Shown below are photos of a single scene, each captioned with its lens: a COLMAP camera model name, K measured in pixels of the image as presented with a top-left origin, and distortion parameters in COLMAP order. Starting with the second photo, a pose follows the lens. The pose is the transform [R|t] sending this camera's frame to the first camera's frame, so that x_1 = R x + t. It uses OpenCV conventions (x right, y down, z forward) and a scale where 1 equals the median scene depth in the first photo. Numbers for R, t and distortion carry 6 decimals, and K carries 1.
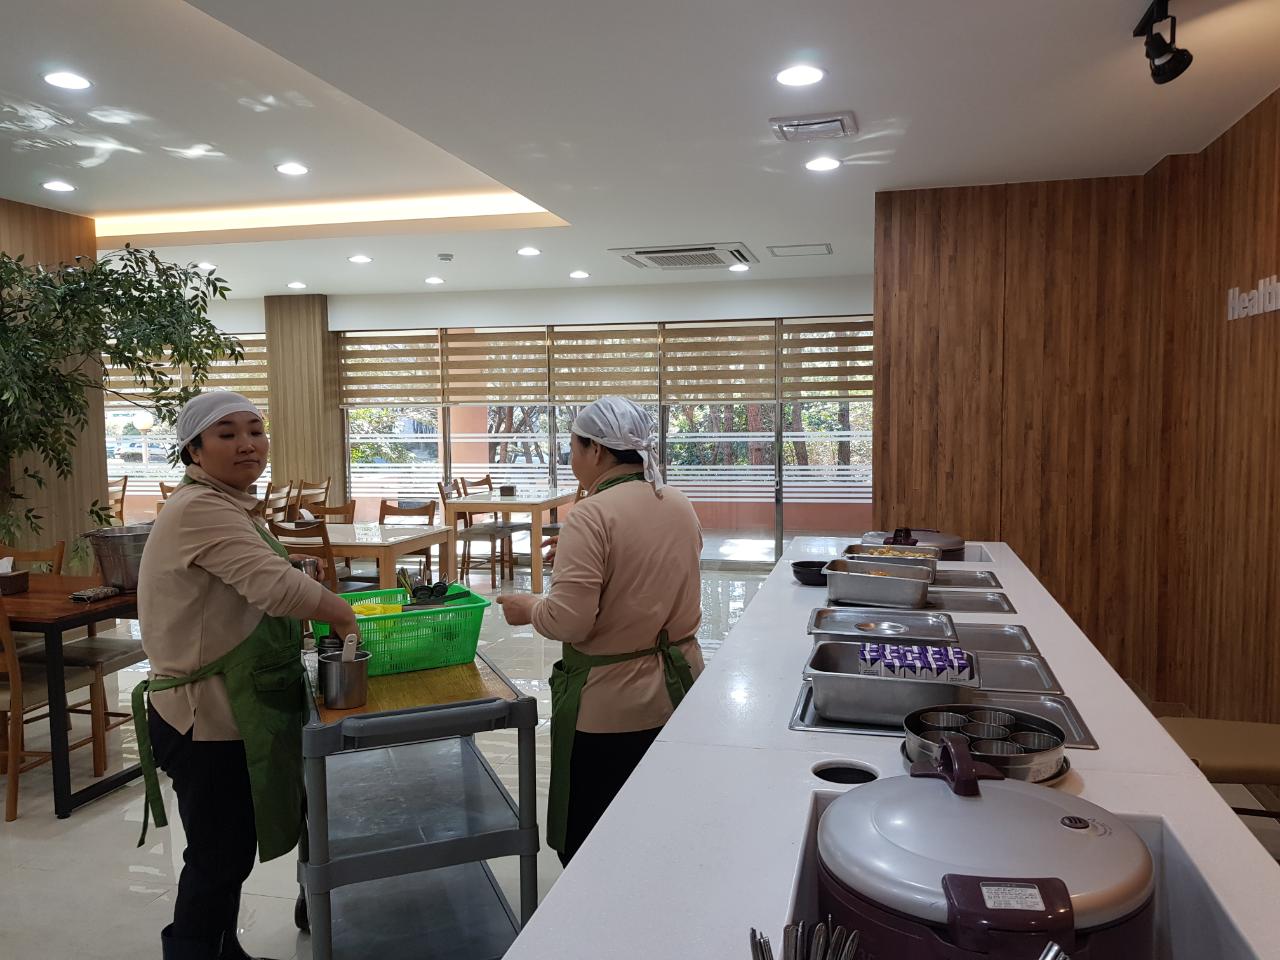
lens RADIAL K [[970.9, 0, 640.0], [0, 970.9, 480.0], [0, 0, 1]] dist [0.001218, -0.008719]
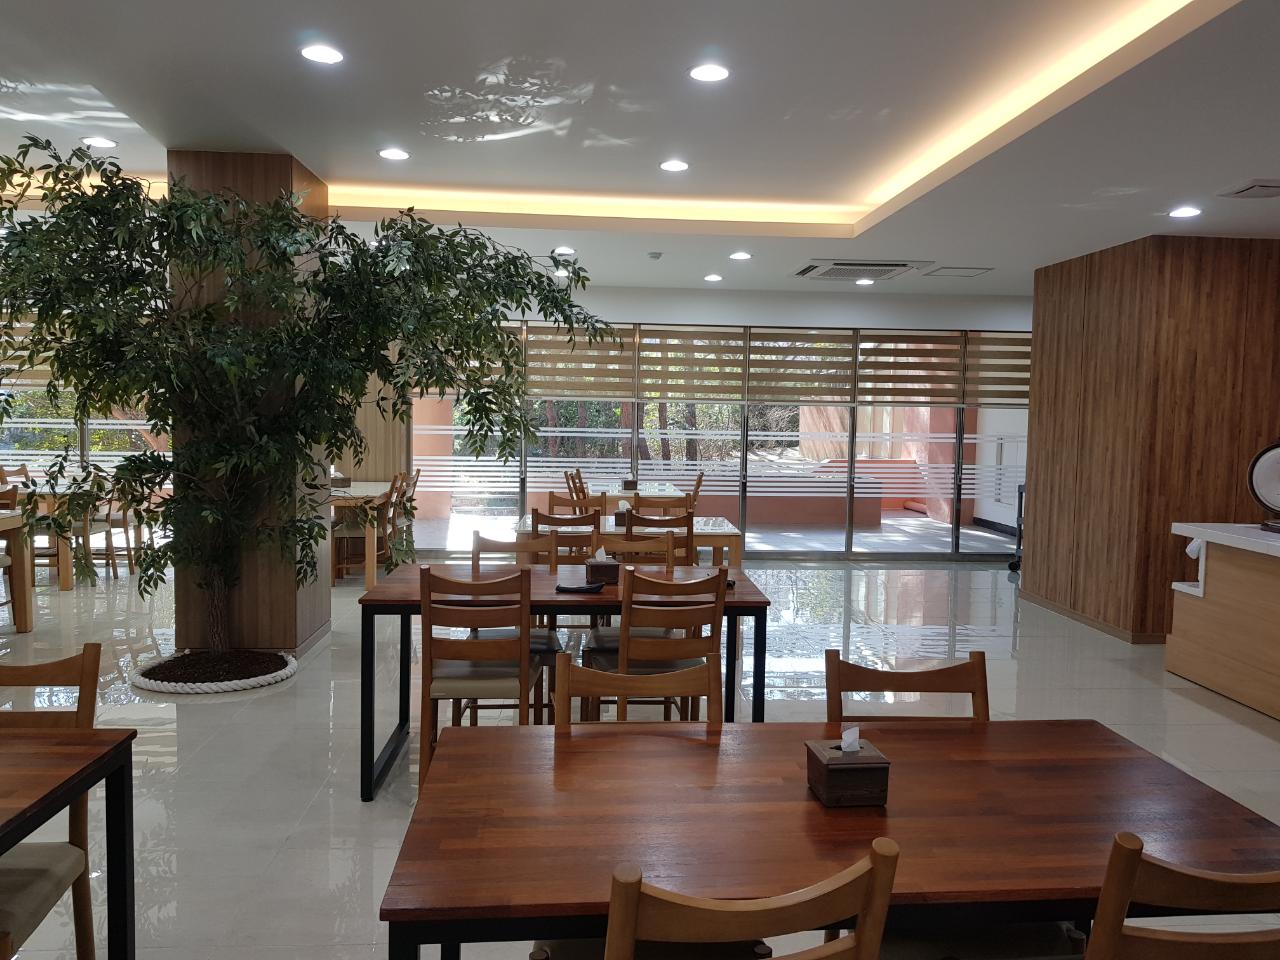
lens RADIAL K [[970.9, 0, 640.0], [0, 970.9, 480.0], [0, 0, 1]] dist [0.001218, -0.008719]
pose [[0.958966, 0.006071, 0.283454, -0.702299], [-0.007103, 0.999971, 0.002613, 0.006412], [-0.283431, -0.004519, 0.958982, 0.031717]]
